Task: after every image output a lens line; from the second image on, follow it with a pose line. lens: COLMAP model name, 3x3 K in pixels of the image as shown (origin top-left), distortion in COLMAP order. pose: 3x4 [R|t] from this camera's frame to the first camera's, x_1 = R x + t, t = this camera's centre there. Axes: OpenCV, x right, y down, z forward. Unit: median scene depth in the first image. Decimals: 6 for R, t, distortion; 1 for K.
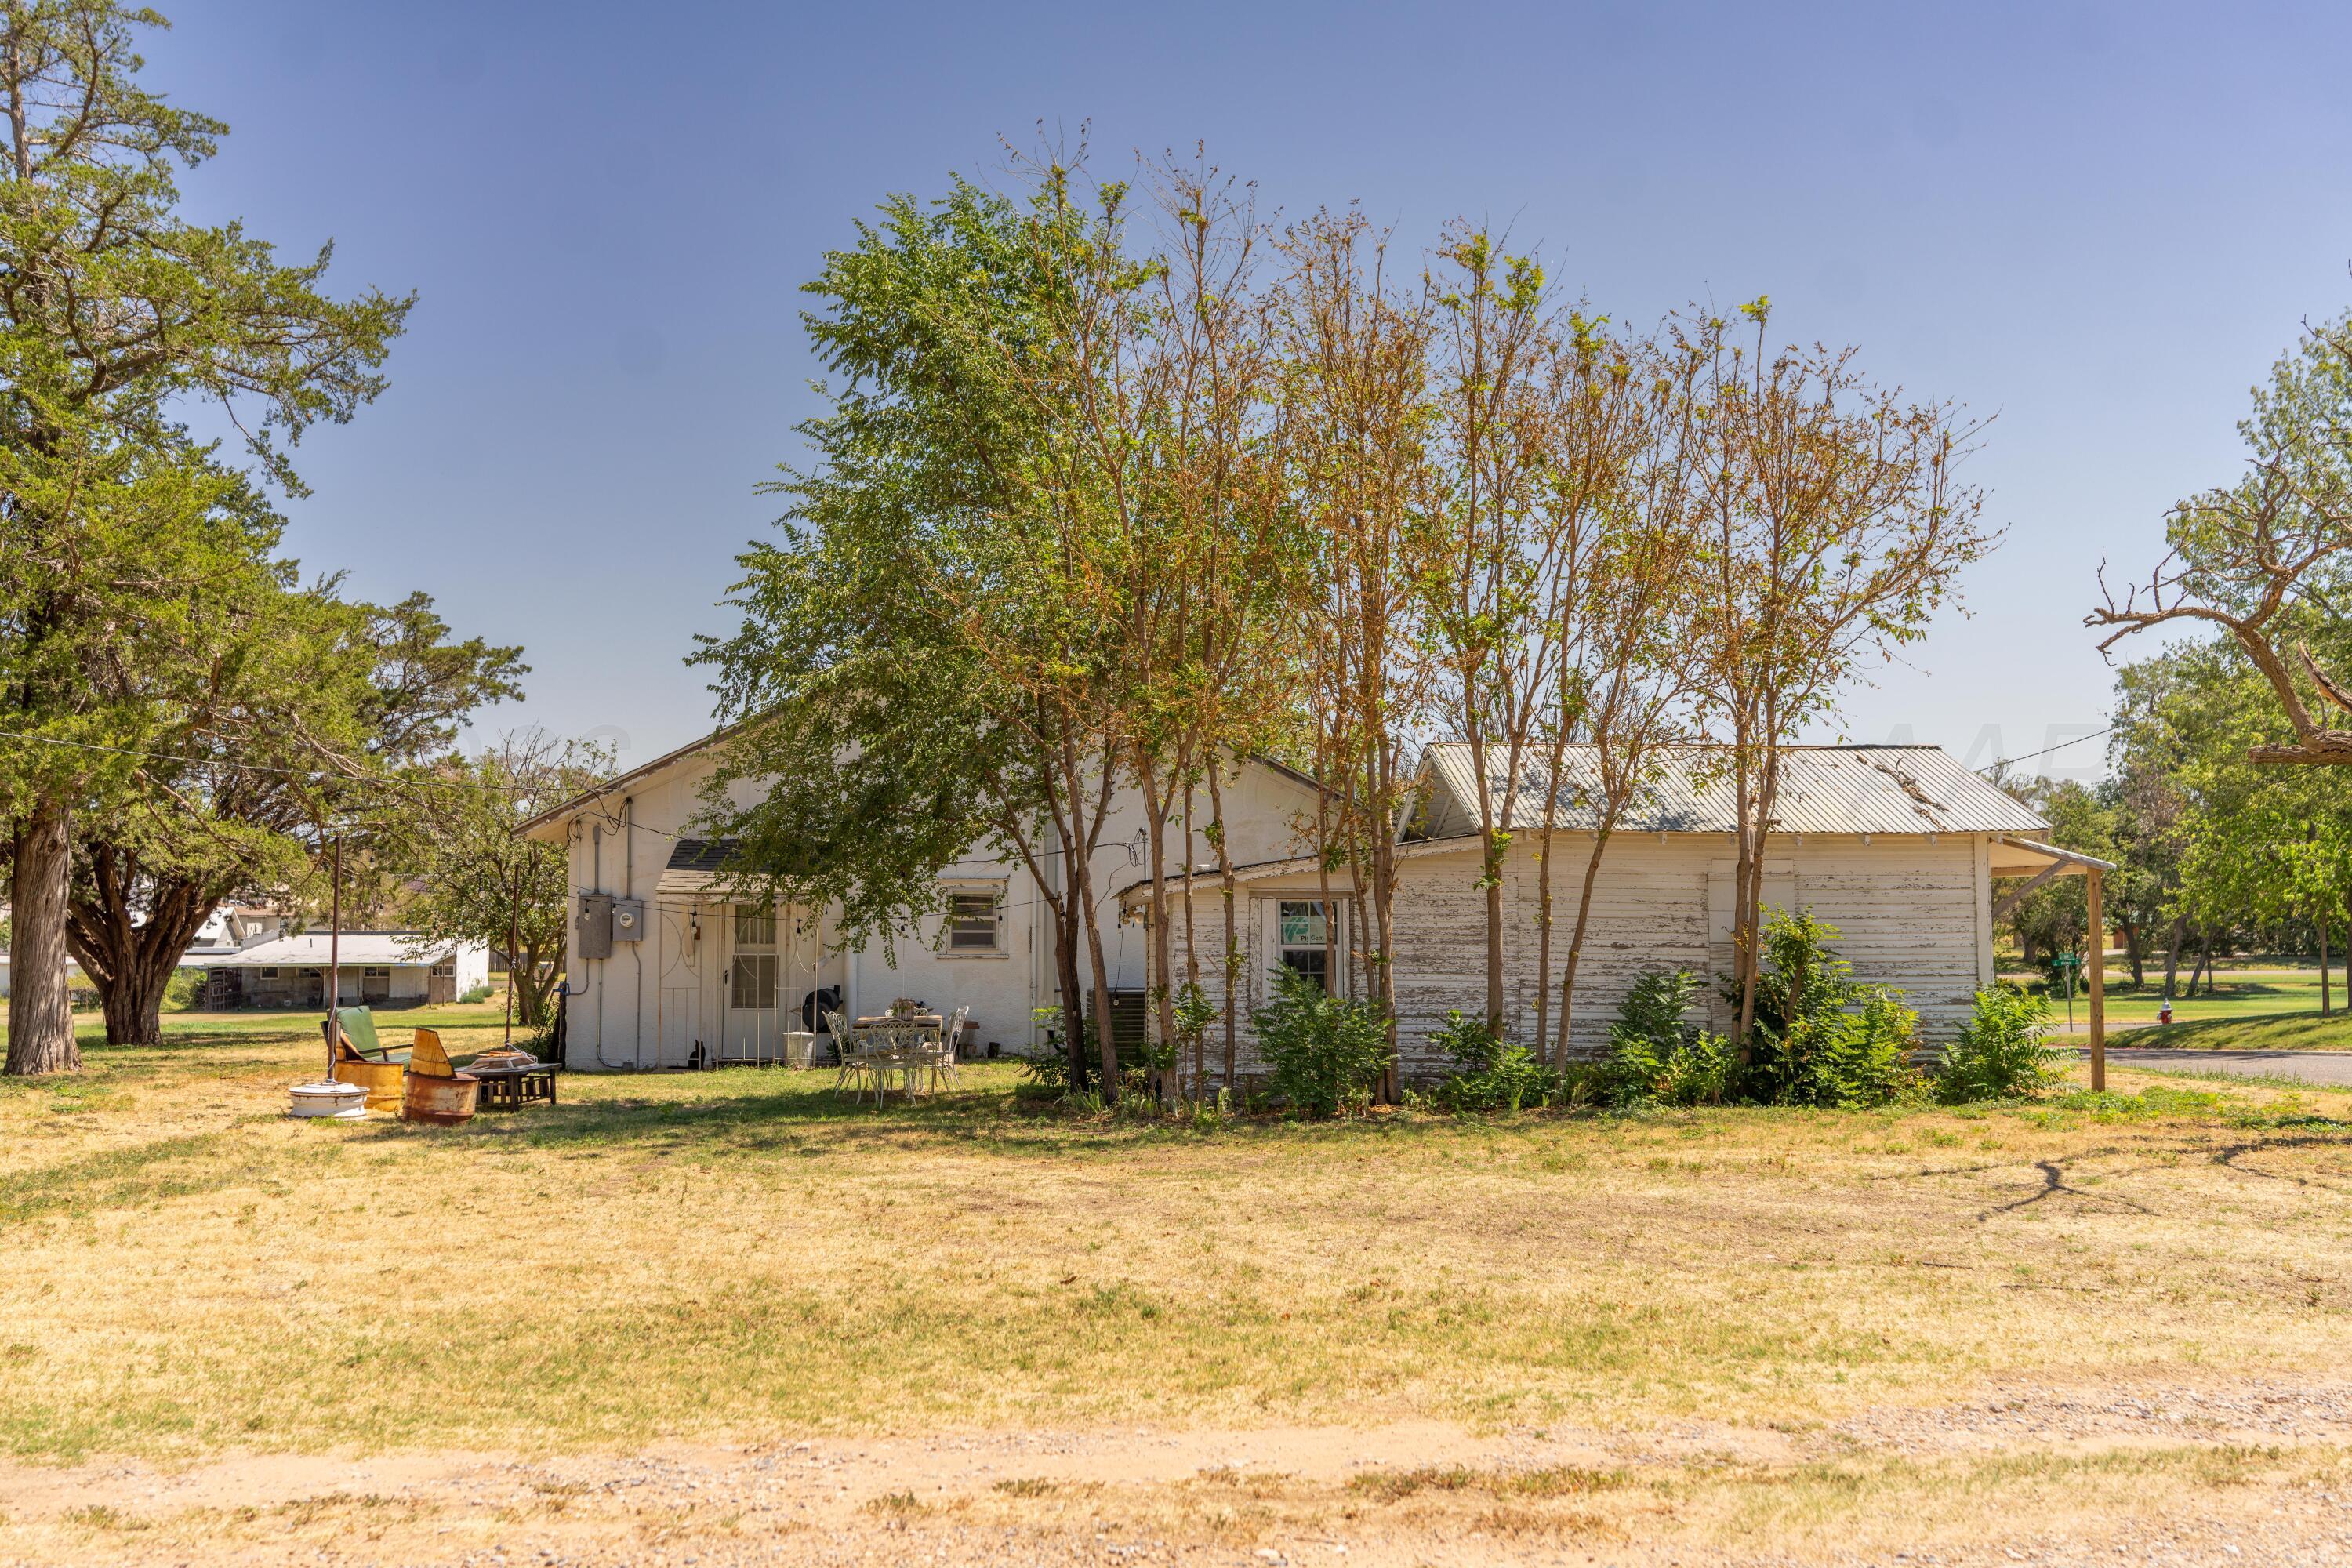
lens RADIAL K [[2169.5, 0, 1176.0], [0, 2169.5, 784.0], [0, 0, 1]] dist [0.056982, -0.049006]
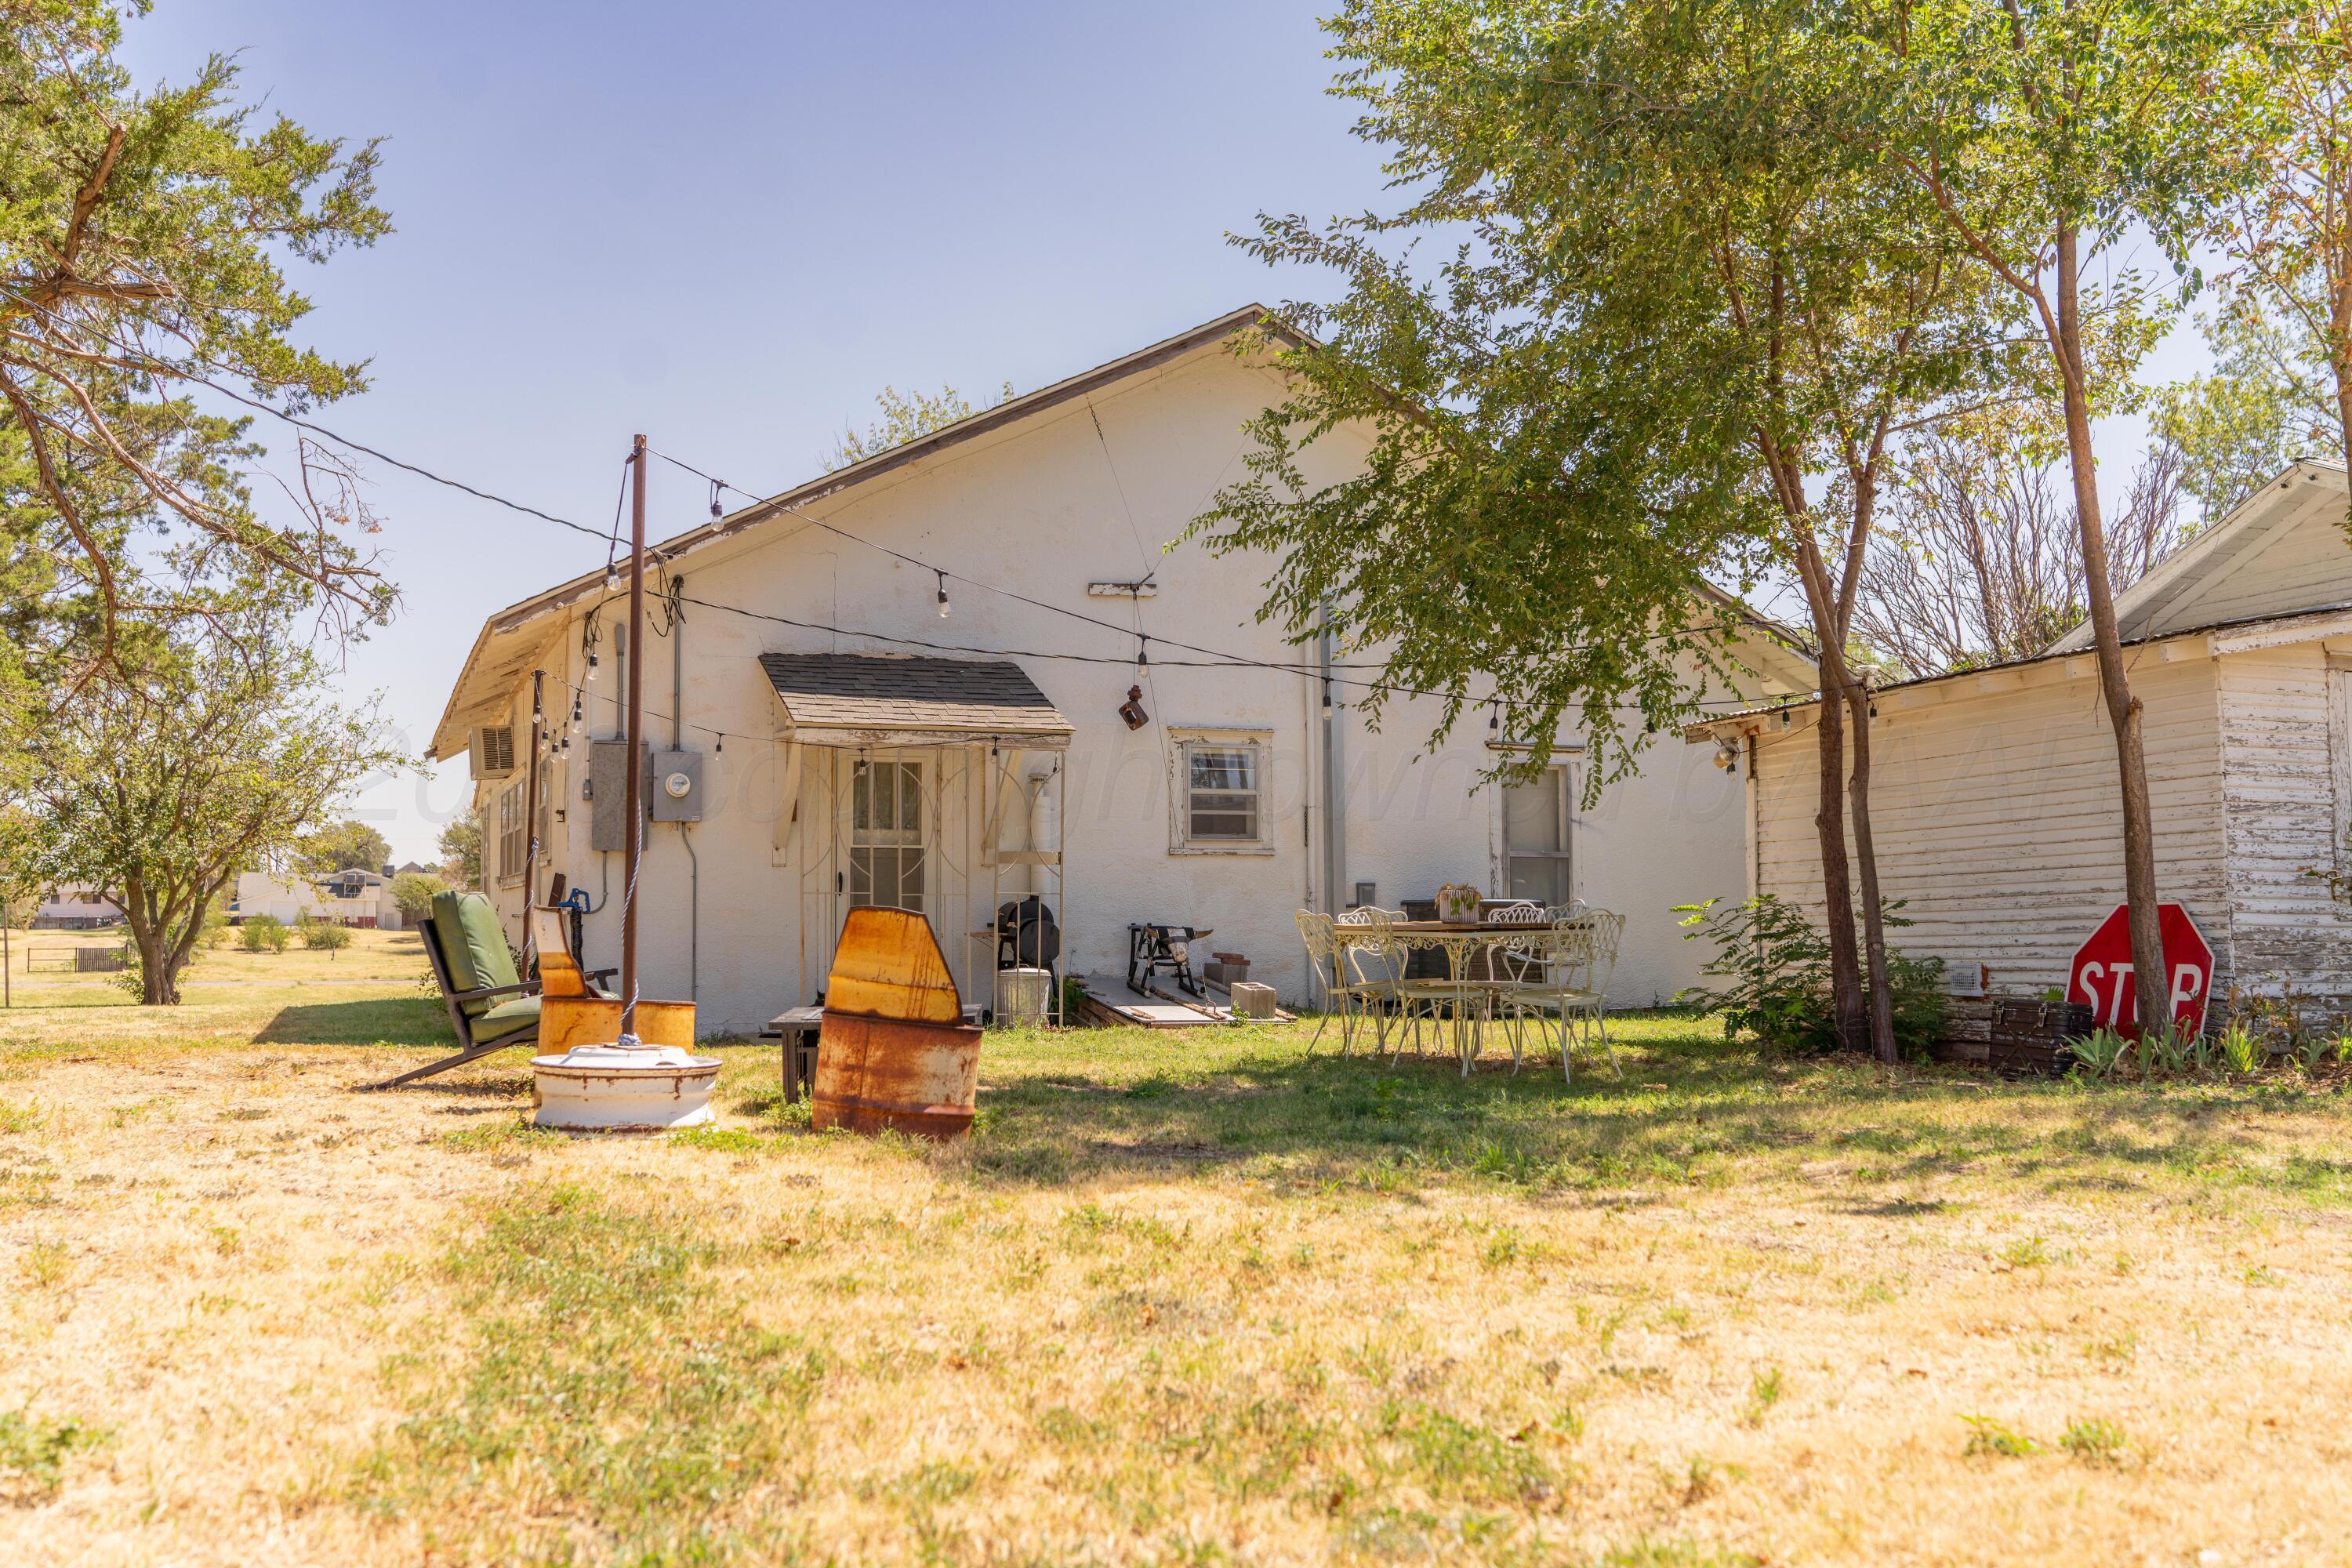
lens RADIAL K [[2169.5, 0, 1176.0], [0, 2169.5, 784.0], [0, 0, 1]] dist [0.056982, -0.049006]
pose [[0.967859, 0.010843, 0.251260, -0.268435], [-0.012190, 0.999918, 0.003806, 0.058209], [-0.251198, -0.006747, 0.967912, 0.397066]]
